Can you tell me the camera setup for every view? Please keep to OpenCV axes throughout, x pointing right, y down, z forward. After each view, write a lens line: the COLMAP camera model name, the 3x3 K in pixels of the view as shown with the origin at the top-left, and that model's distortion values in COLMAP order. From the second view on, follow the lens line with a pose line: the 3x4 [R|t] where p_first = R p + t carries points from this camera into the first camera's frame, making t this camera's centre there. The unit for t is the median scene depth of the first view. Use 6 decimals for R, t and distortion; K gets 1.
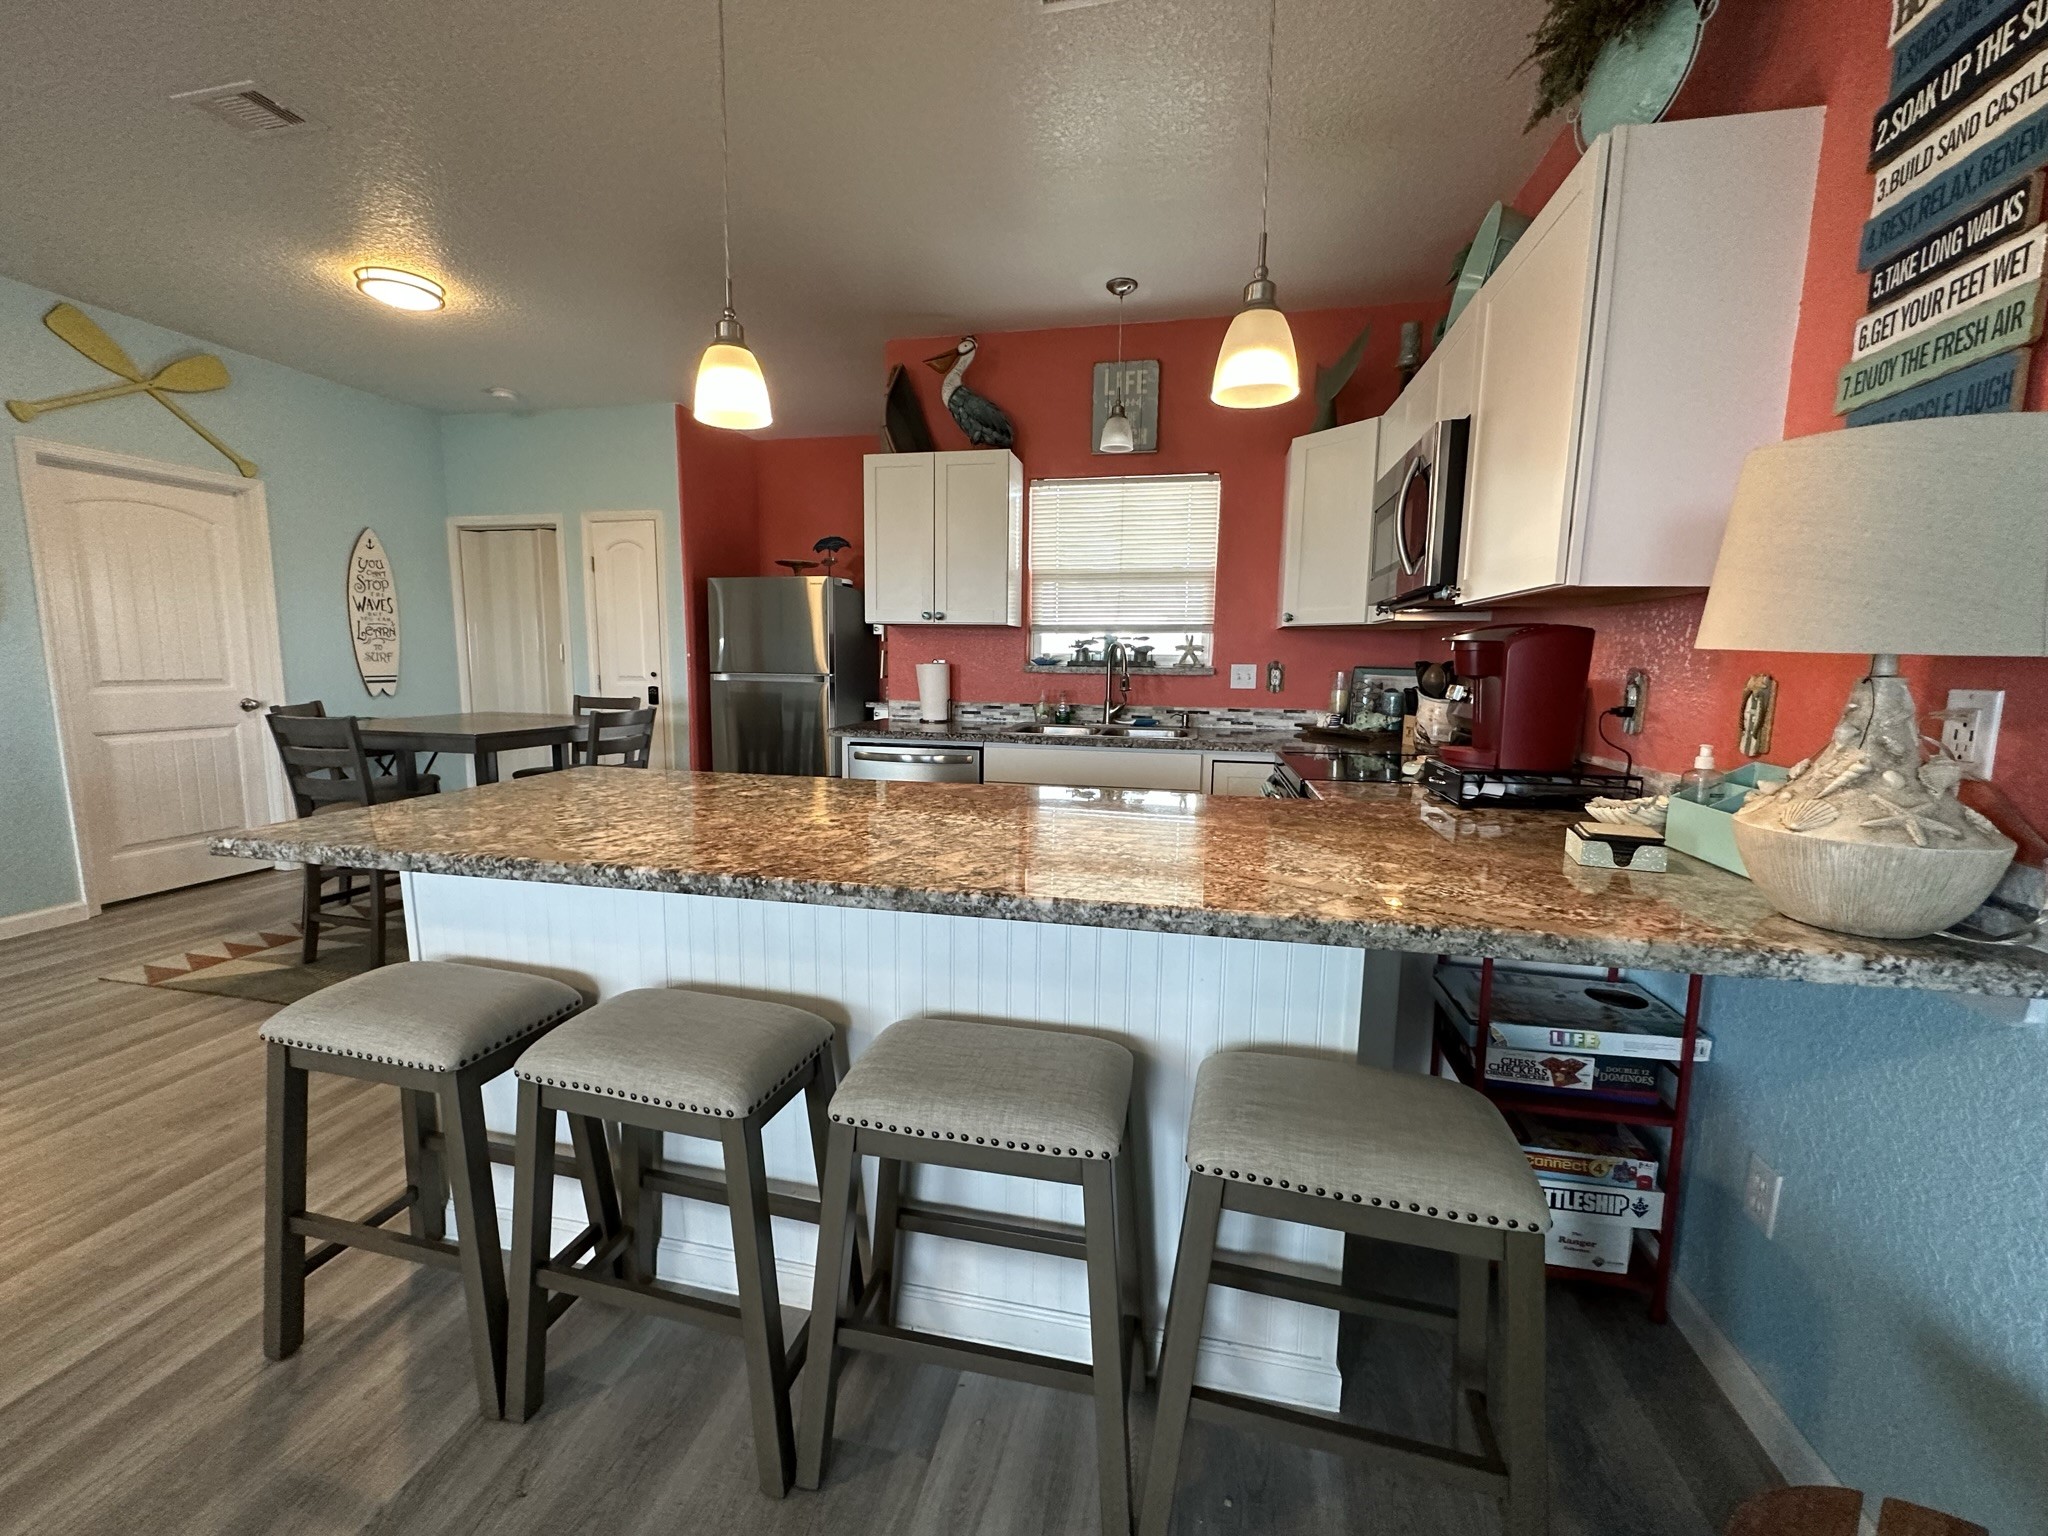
lens RADIAL K [[817.1, 0, 1021.1], [0, 817.1, 765.6], [0, 0, 1]] dist [-0.003296, 0.000392]
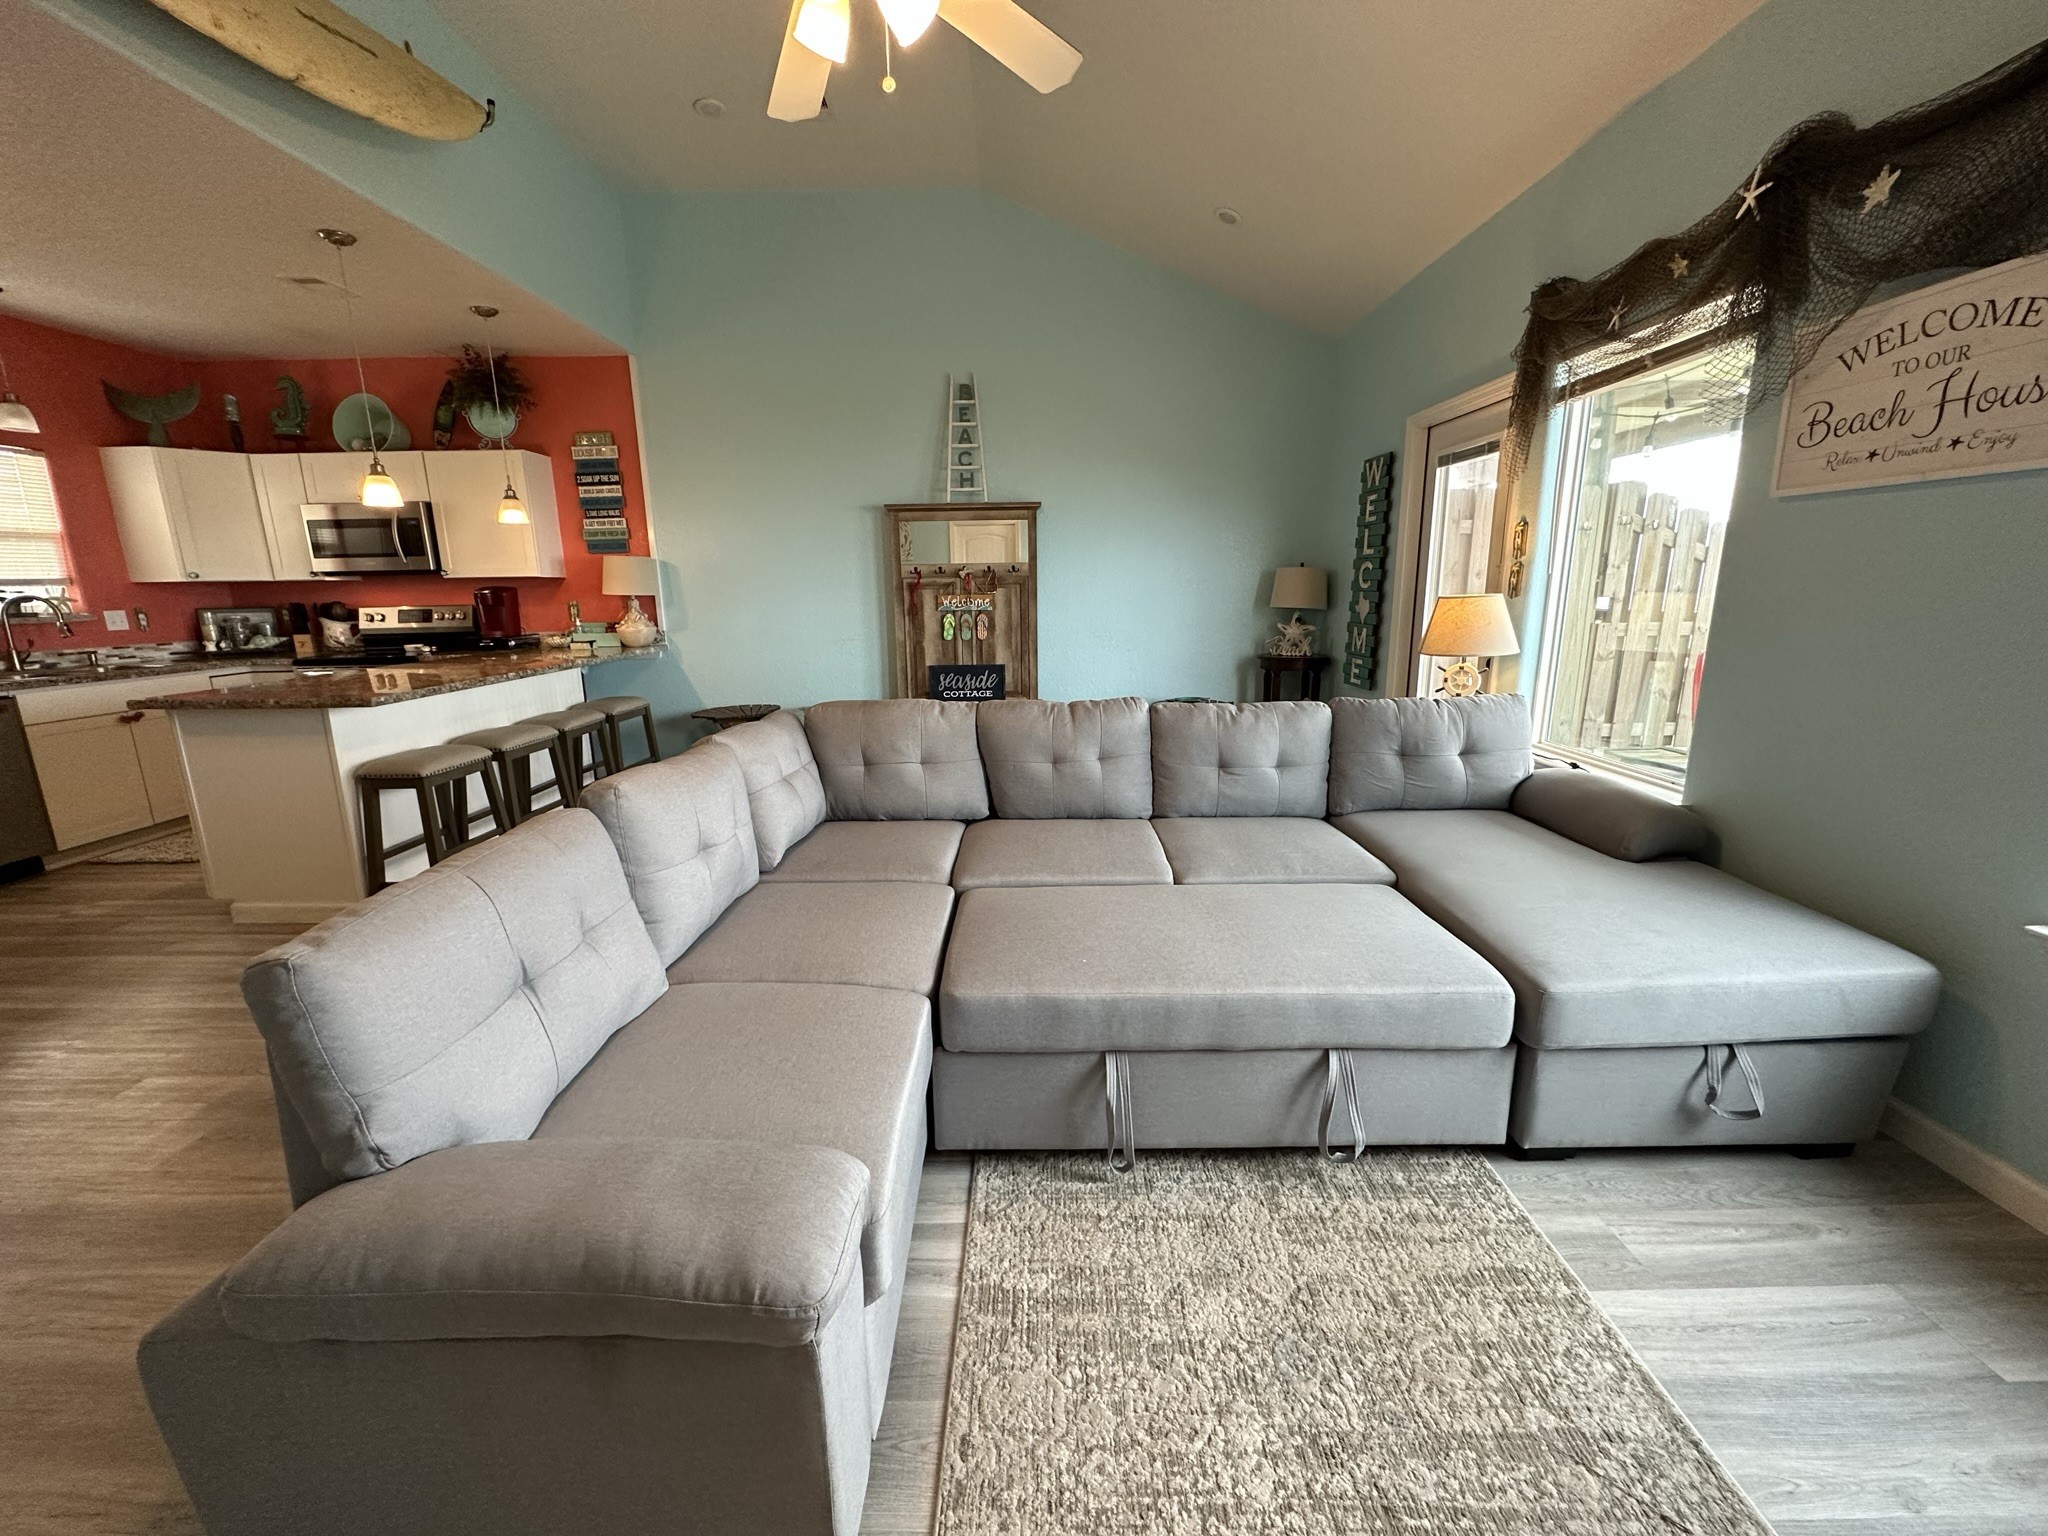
lens RADIAL K [[817.1, 0, 1024.3], [0, 817.1, 765.2], [0, 0, 1]] dist [-0.003296, 0.000392]
pose [[-0.212304, -0.222521, 0.951531, -1.585813], [0.140715, 0.956619, 0.255107, -0.023175], [-0.967019, 0.188055, -0.171782, -0.123056]]
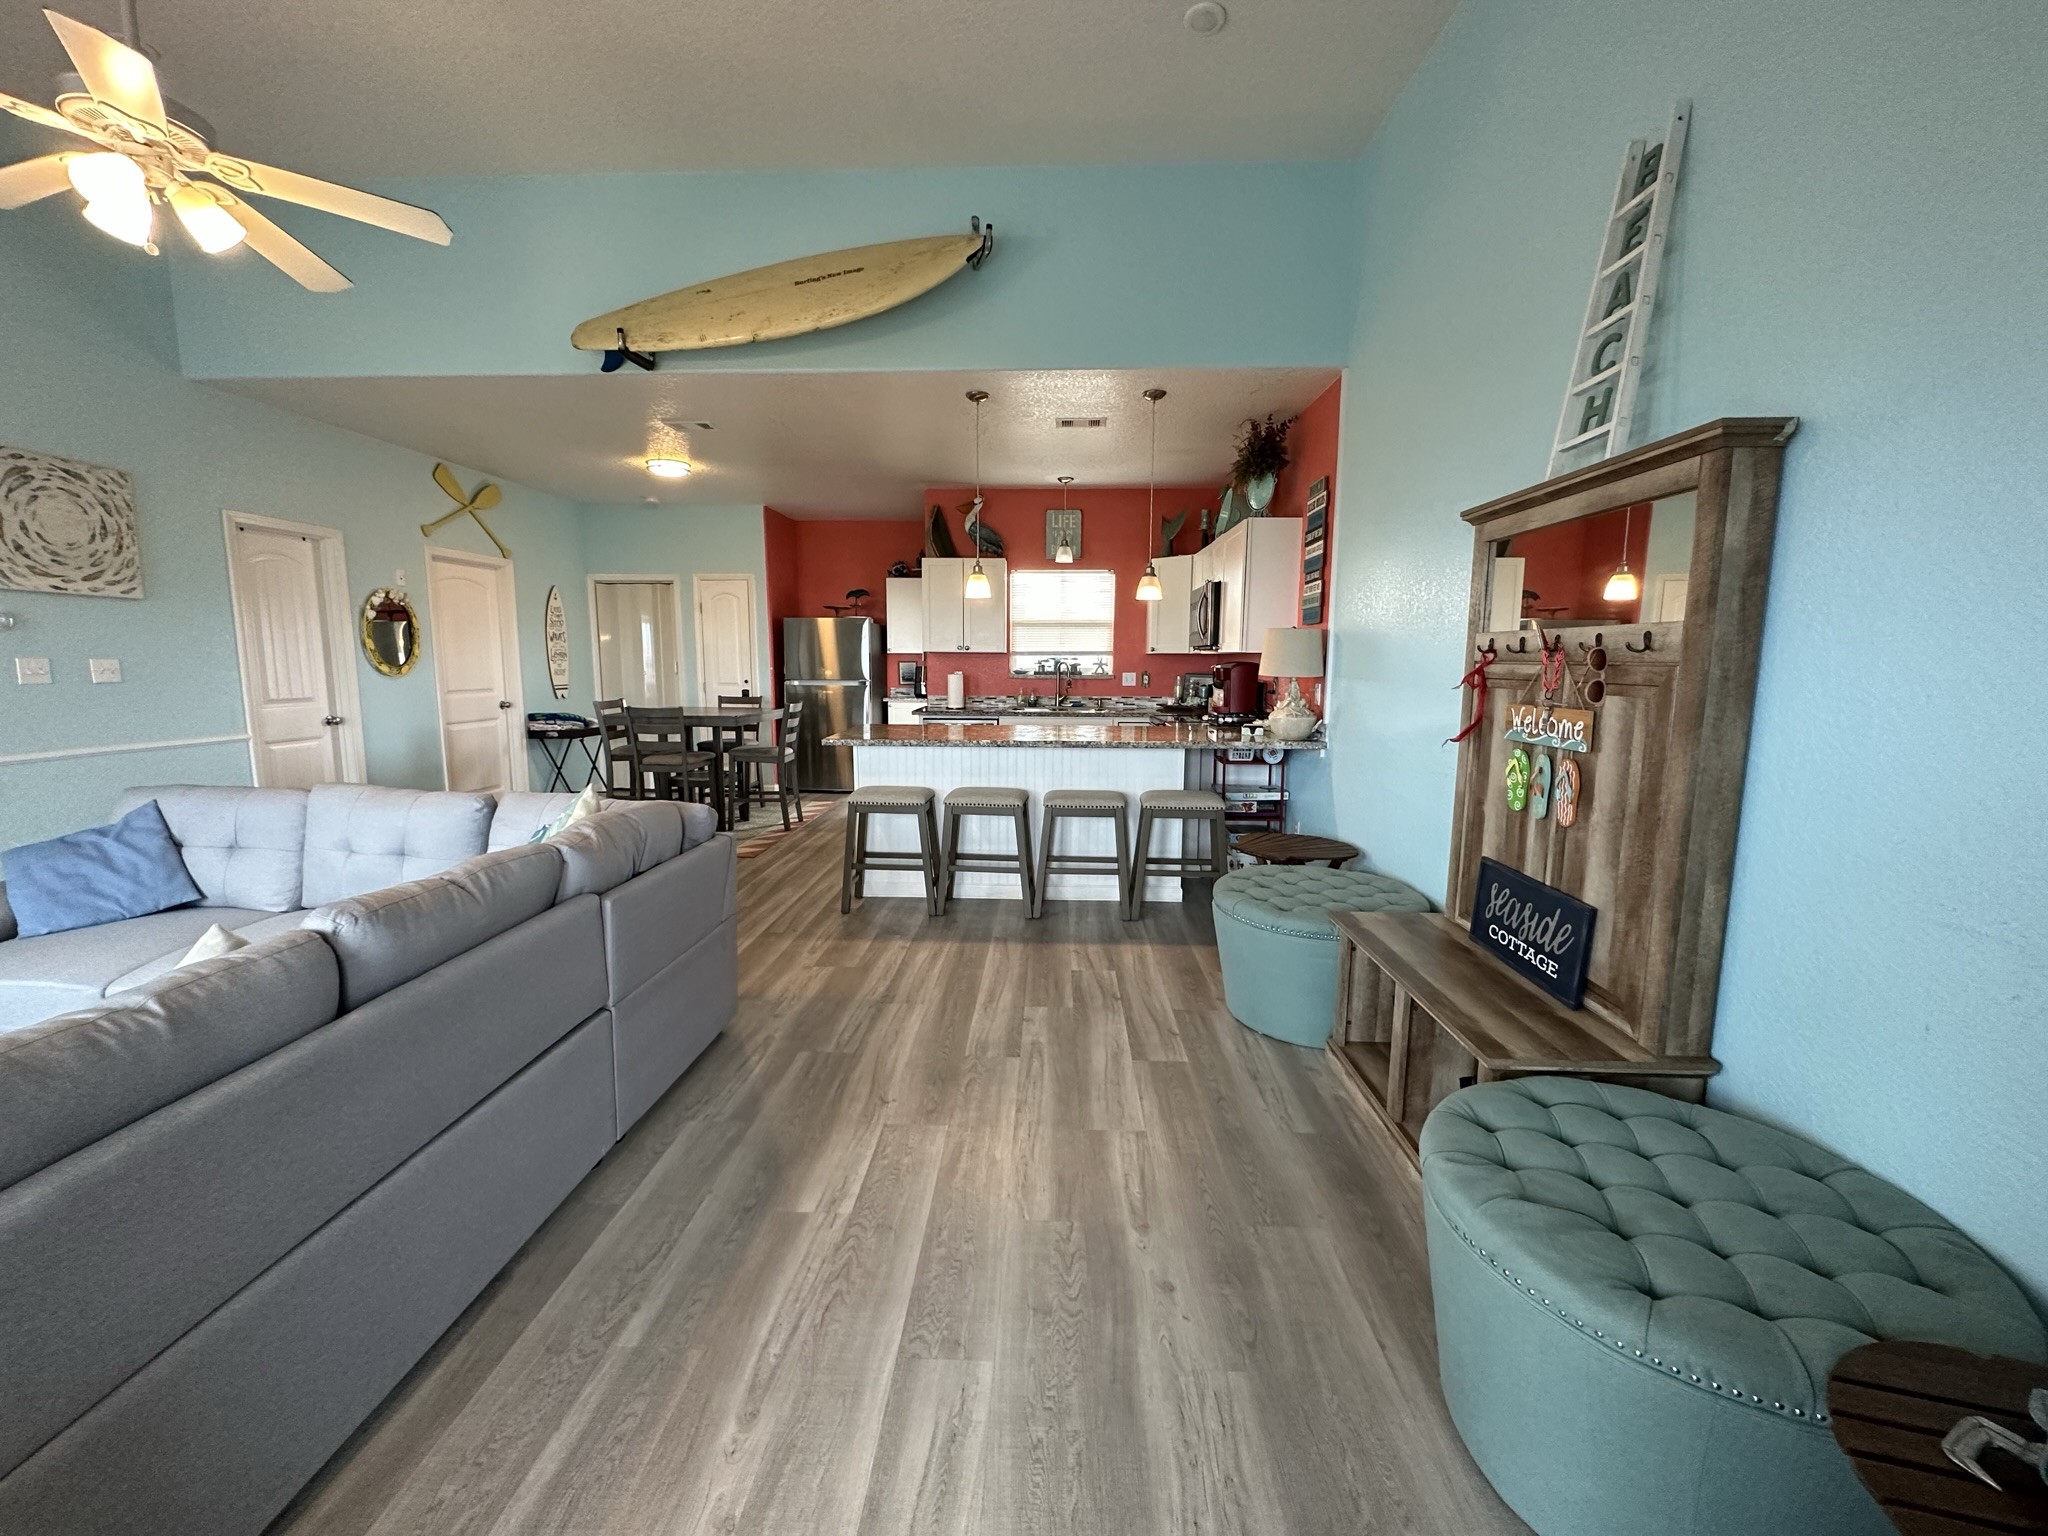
lens RADIAL K [[817.1, 0, 1019.0], [0, 817.1, 765.3], [0, 0, 1]] dist [-0.003296, 0.000392]
pose [[0.985322, -0.030140, 0.168022, -0.363328], [0.030022, 0.999544, 0.003244, 0.090562], [-0.168043, 0.001848, 0.985778, -0.977687]]
